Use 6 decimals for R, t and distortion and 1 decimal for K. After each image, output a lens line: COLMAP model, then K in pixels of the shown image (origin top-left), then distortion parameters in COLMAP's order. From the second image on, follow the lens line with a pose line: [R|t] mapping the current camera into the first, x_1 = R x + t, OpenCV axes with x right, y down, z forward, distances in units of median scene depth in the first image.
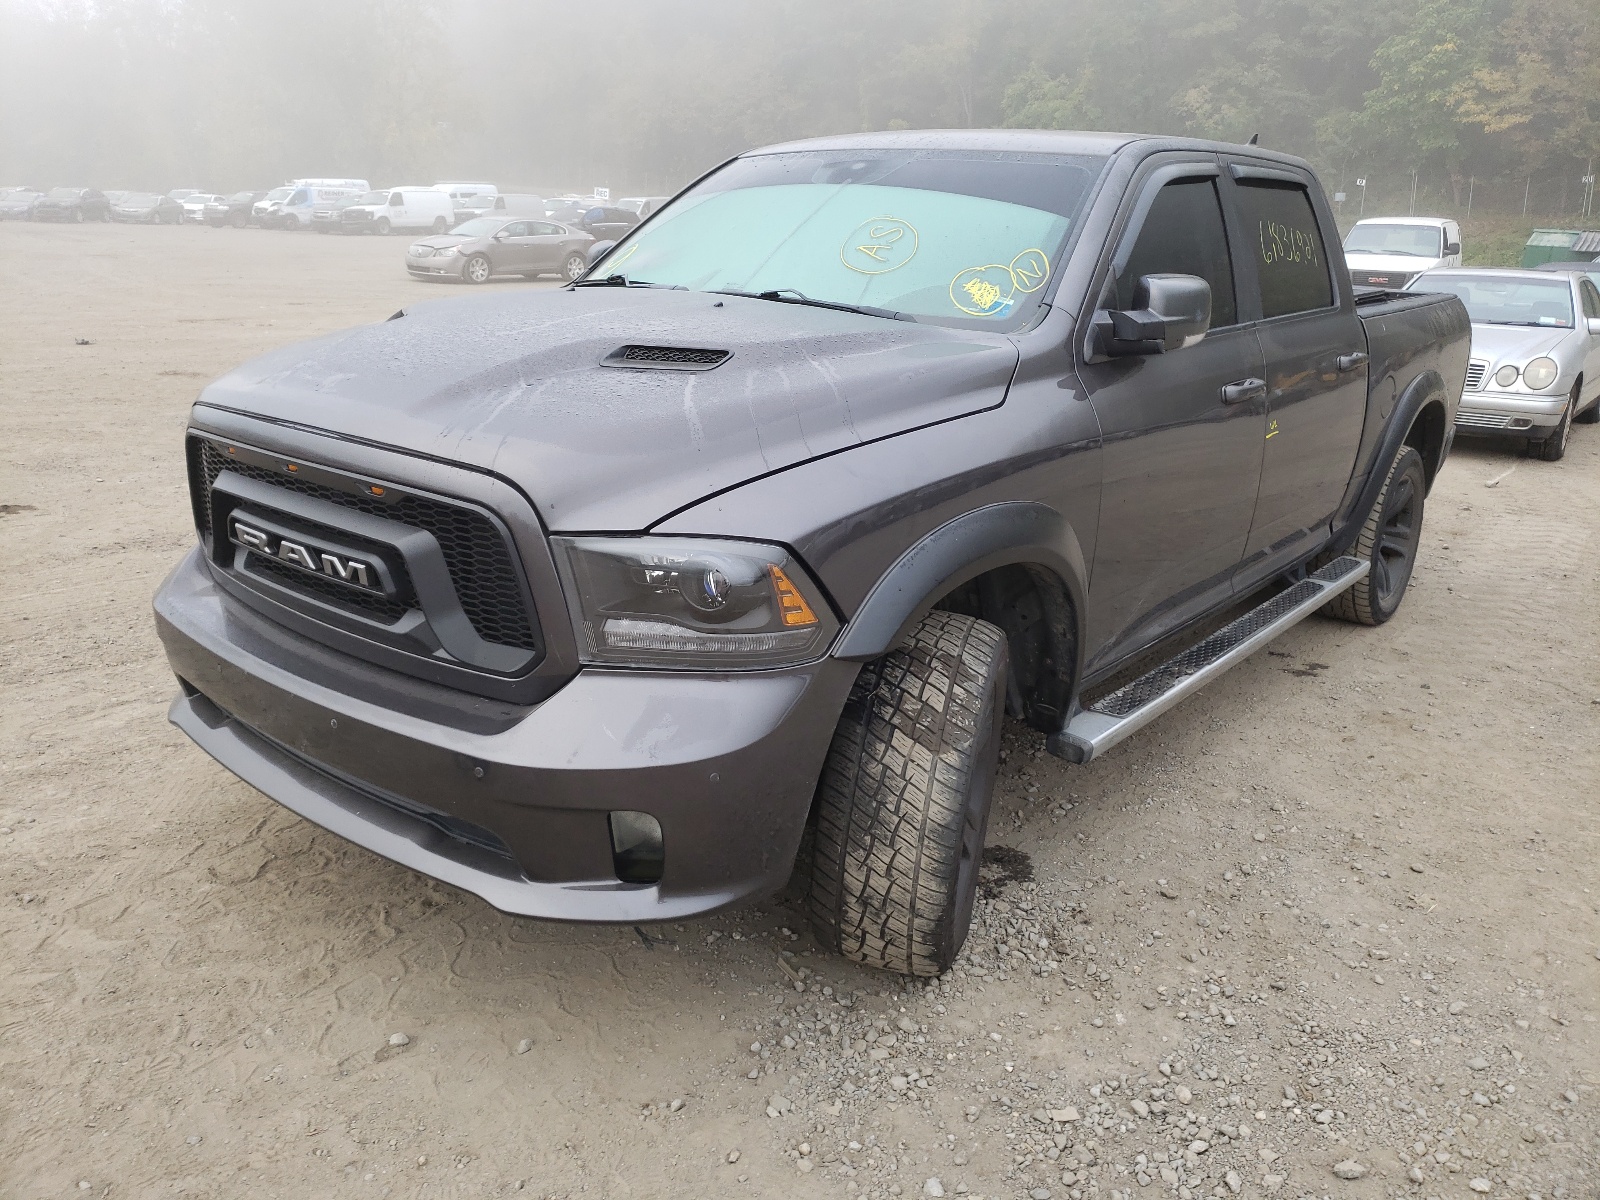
lens RADIAL K [[1233.1, 0, 798.7], [0, 1233.1, 617.5], [0, 0, 1]] dist [0.004807, 0.005680]
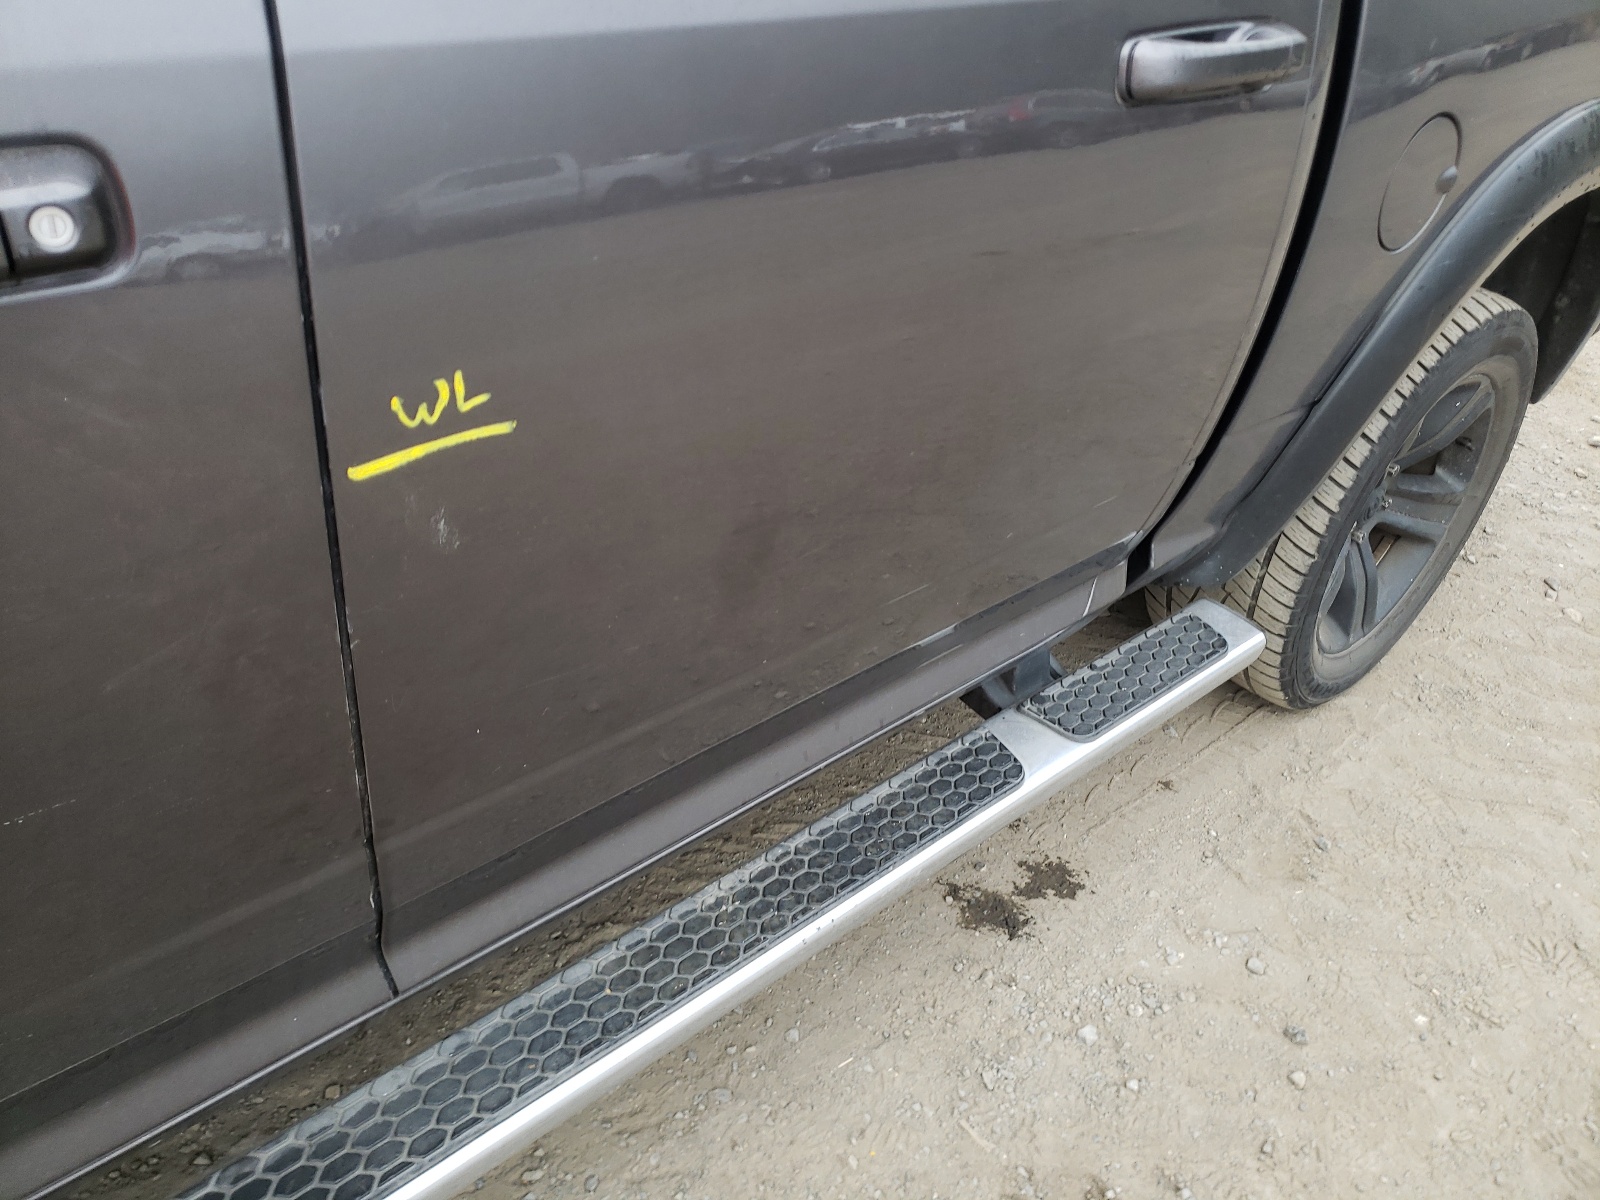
lens RADIAL K [[1258.9, 0, 800.0], [0, 1258.9, 600.0], [0, 0, 1]] dist [0.010224, 0.006217]
pose [[0.985081, 0.154326, -0.076154, 0.365196], [-0.125170, 0.946208, 0.298367, -0.152706], [0.118104, -0.284383, 0.951408, 0.653991]]
